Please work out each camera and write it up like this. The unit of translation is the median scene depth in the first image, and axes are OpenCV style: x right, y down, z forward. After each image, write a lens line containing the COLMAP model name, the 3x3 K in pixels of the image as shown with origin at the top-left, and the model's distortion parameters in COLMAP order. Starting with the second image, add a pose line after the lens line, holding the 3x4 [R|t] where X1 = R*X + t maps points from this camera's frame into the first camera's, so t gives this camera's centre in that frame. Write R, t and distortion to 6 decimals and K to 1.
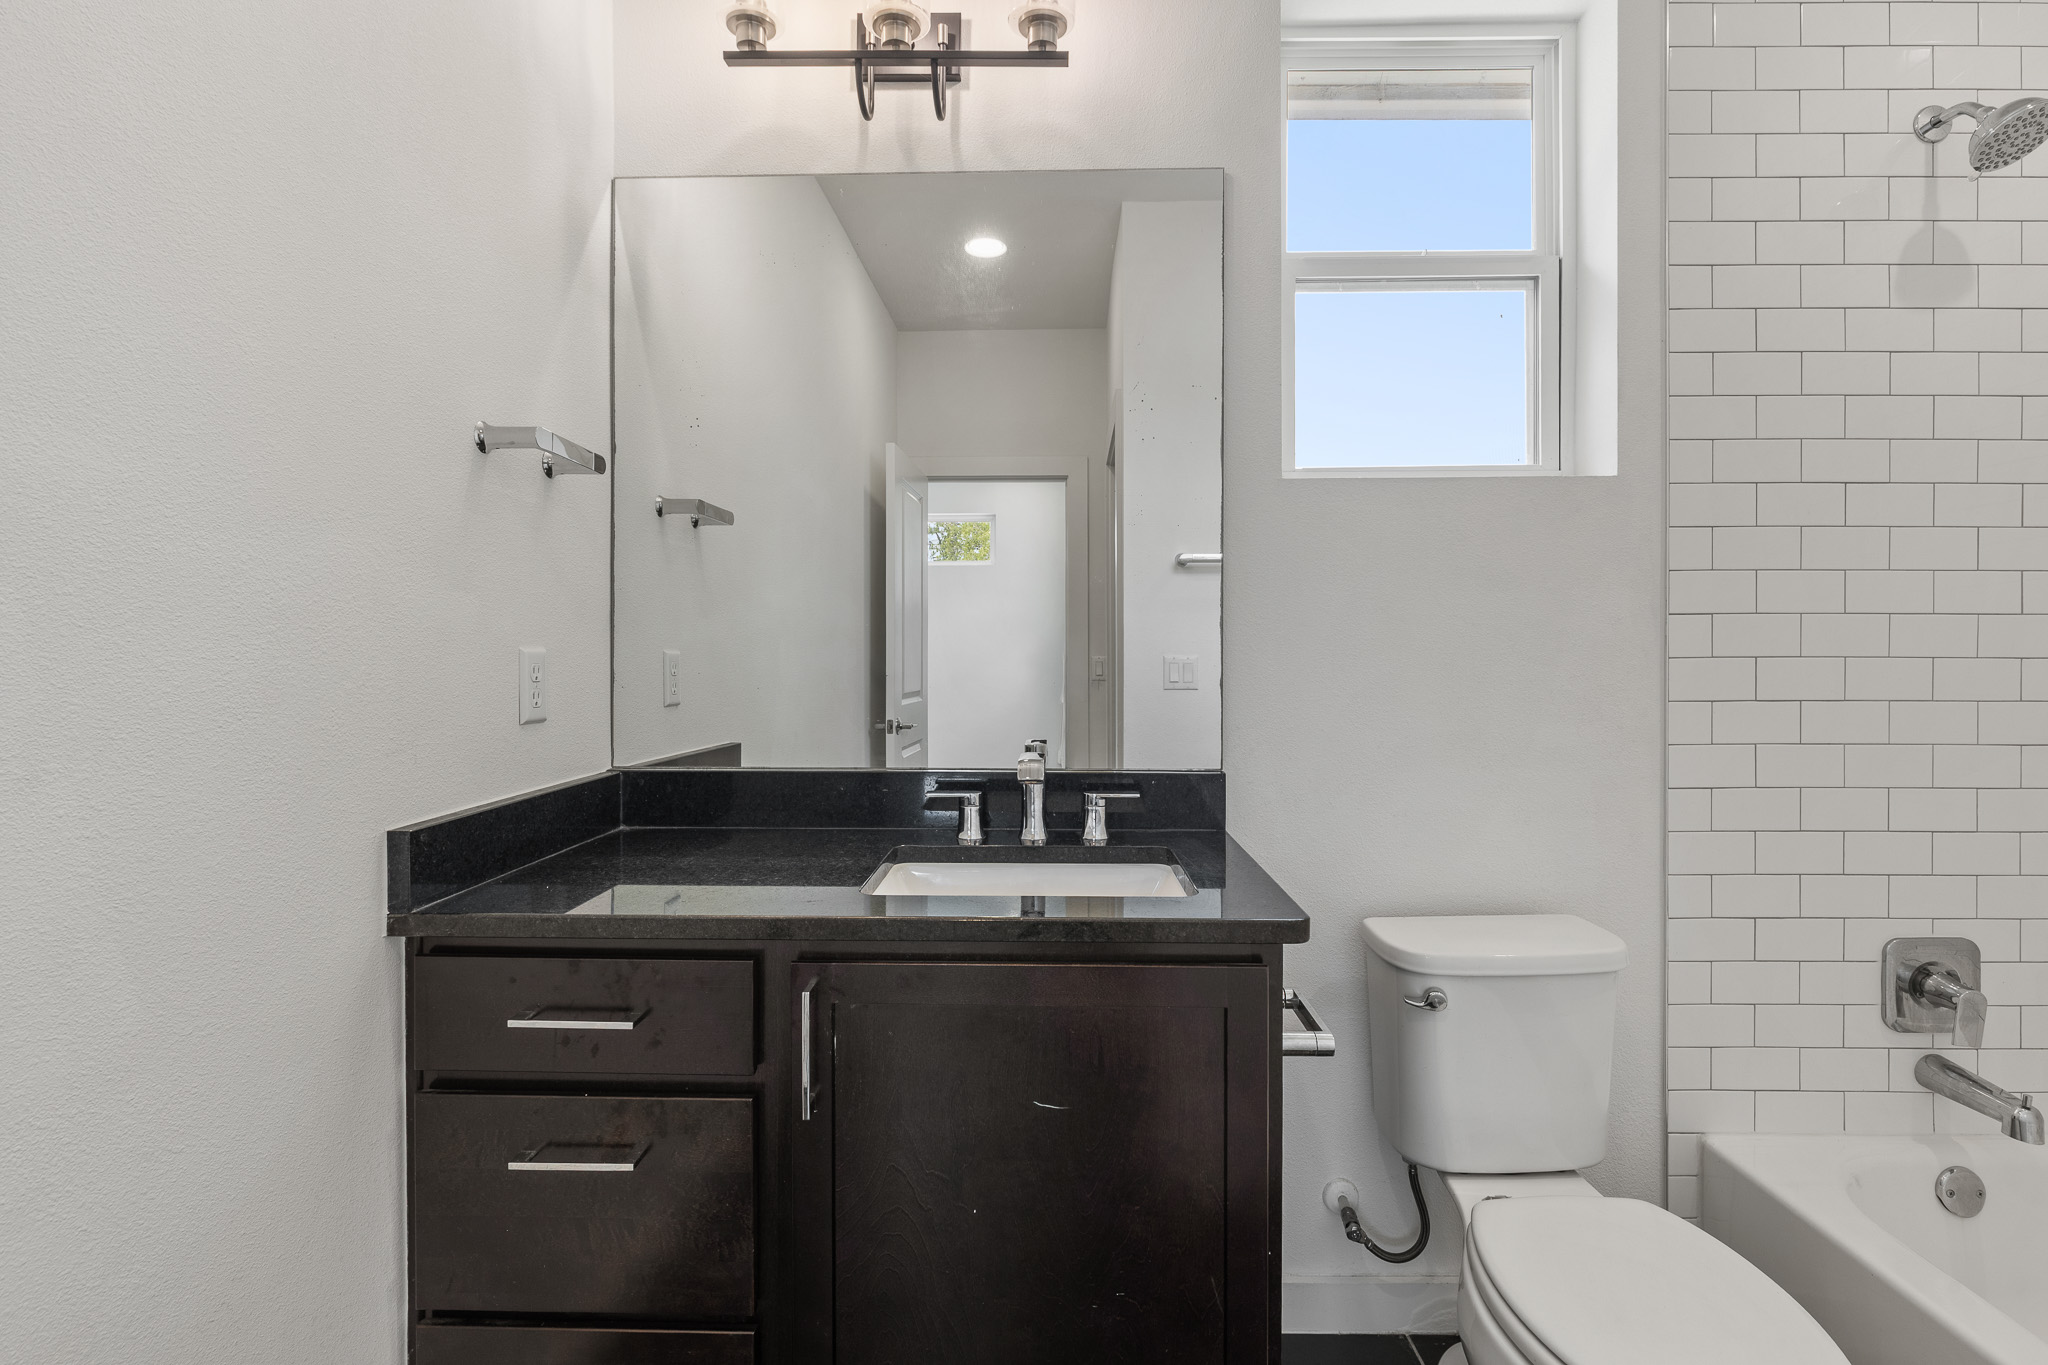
lens RADIAL K [[921.6, 0, 1027.5], [0, 921.6, 660.1], [0, 0, 1]] dist [-0.001403, -0.000982]
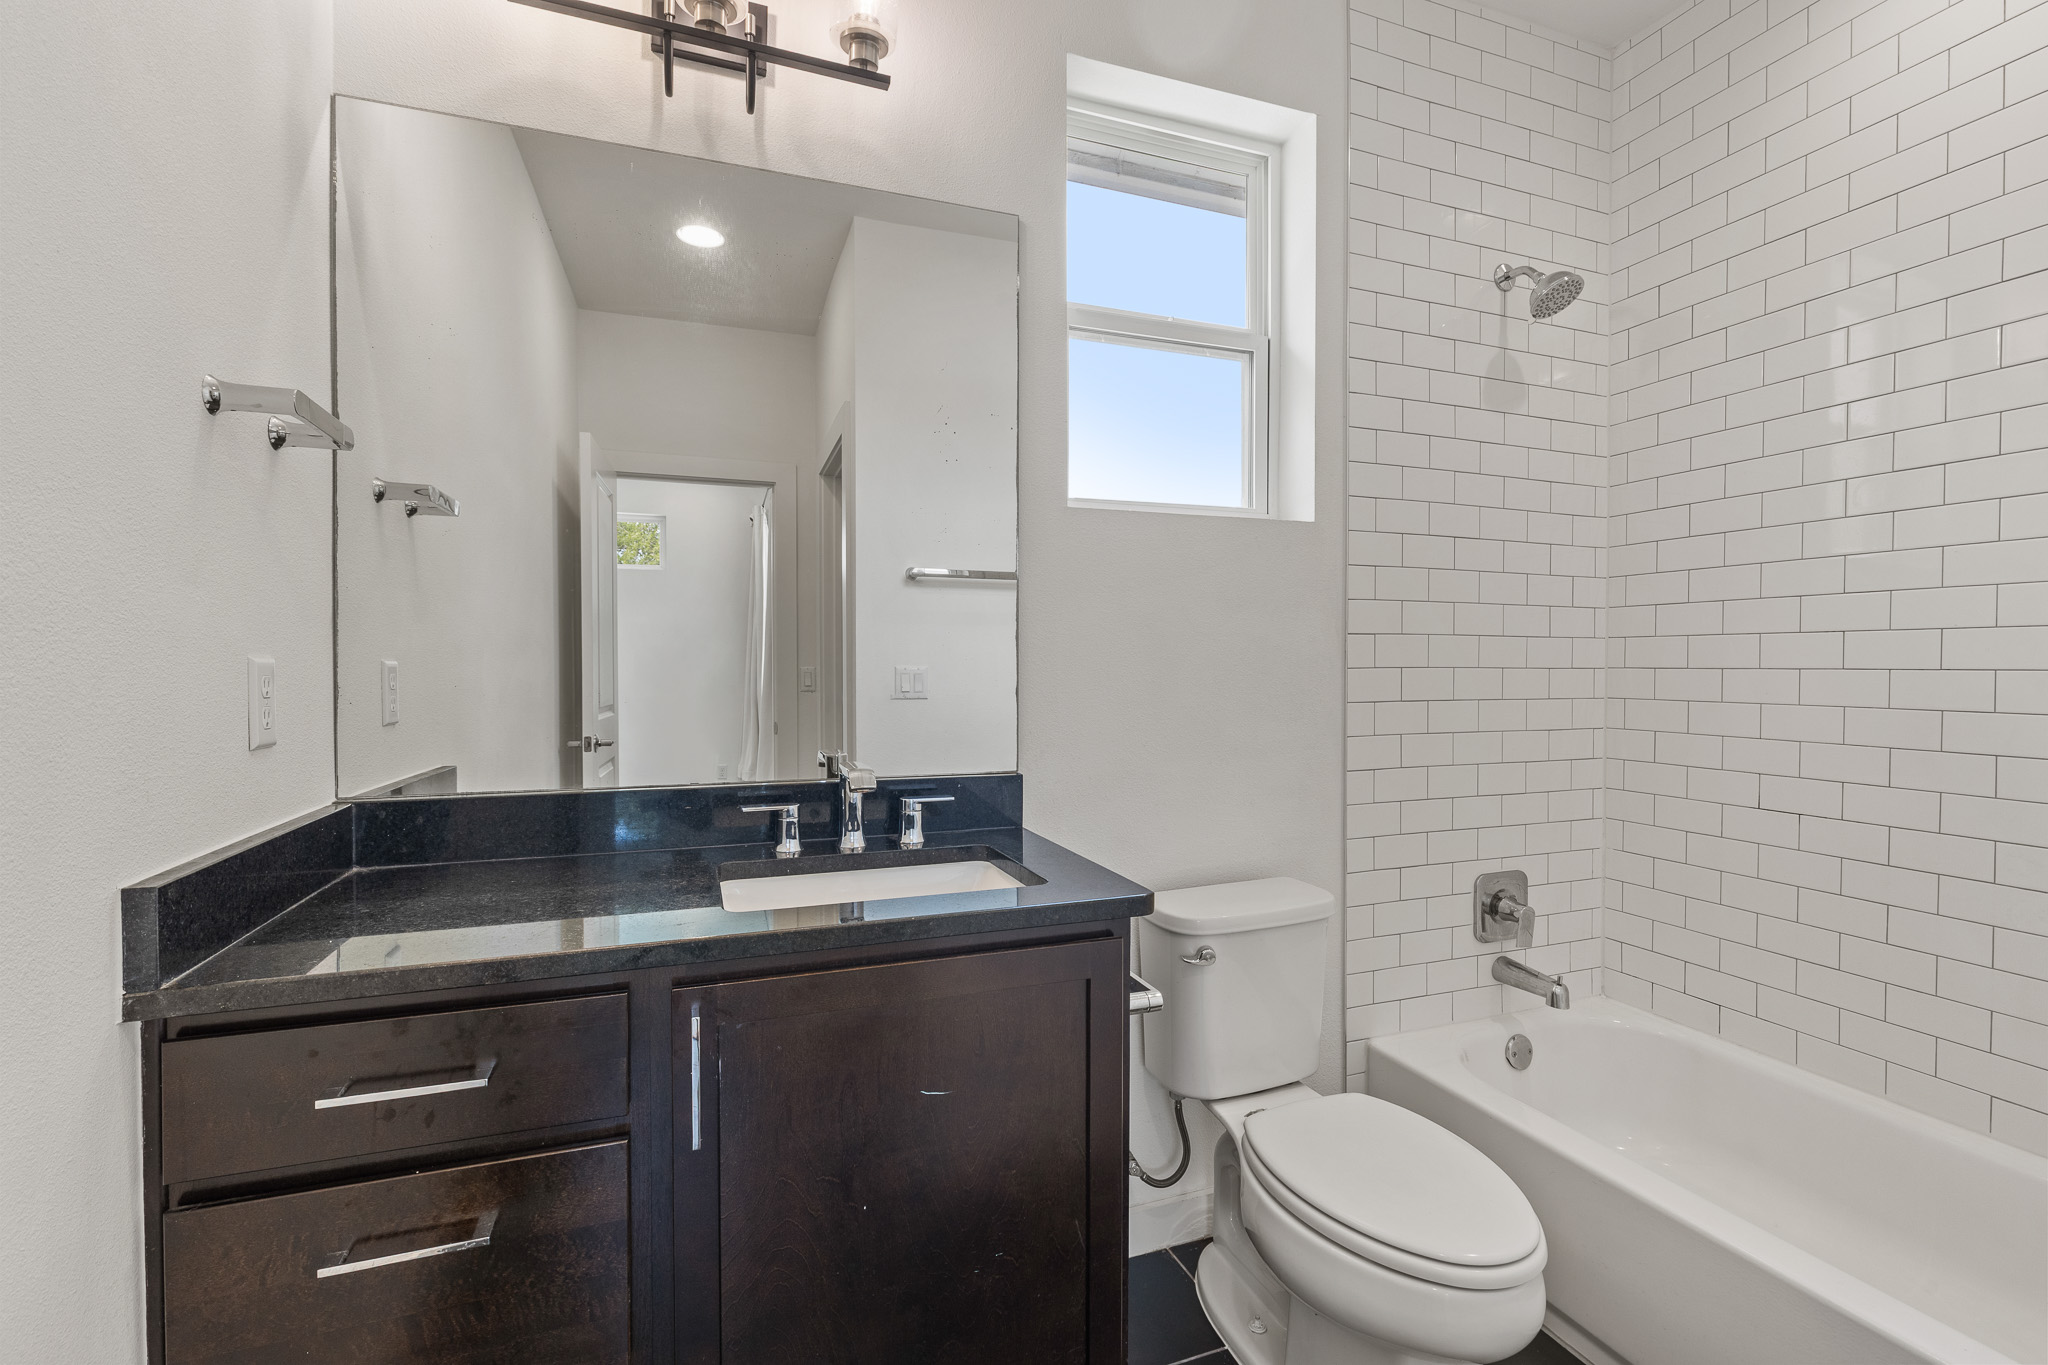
lens RADIAL K [[914.2, 0, 1027.3], [0, 914.2, 678.9], [0, 0, 1]] dist [-0.000478, -0.000386]
pose [[0.929355, -0.004593, 0.369159, -0.177501], [0.001203, 0.999955, 0.009413, -0.000192], [-0.369186, -0.008304, 0.929319, -0.006024]]
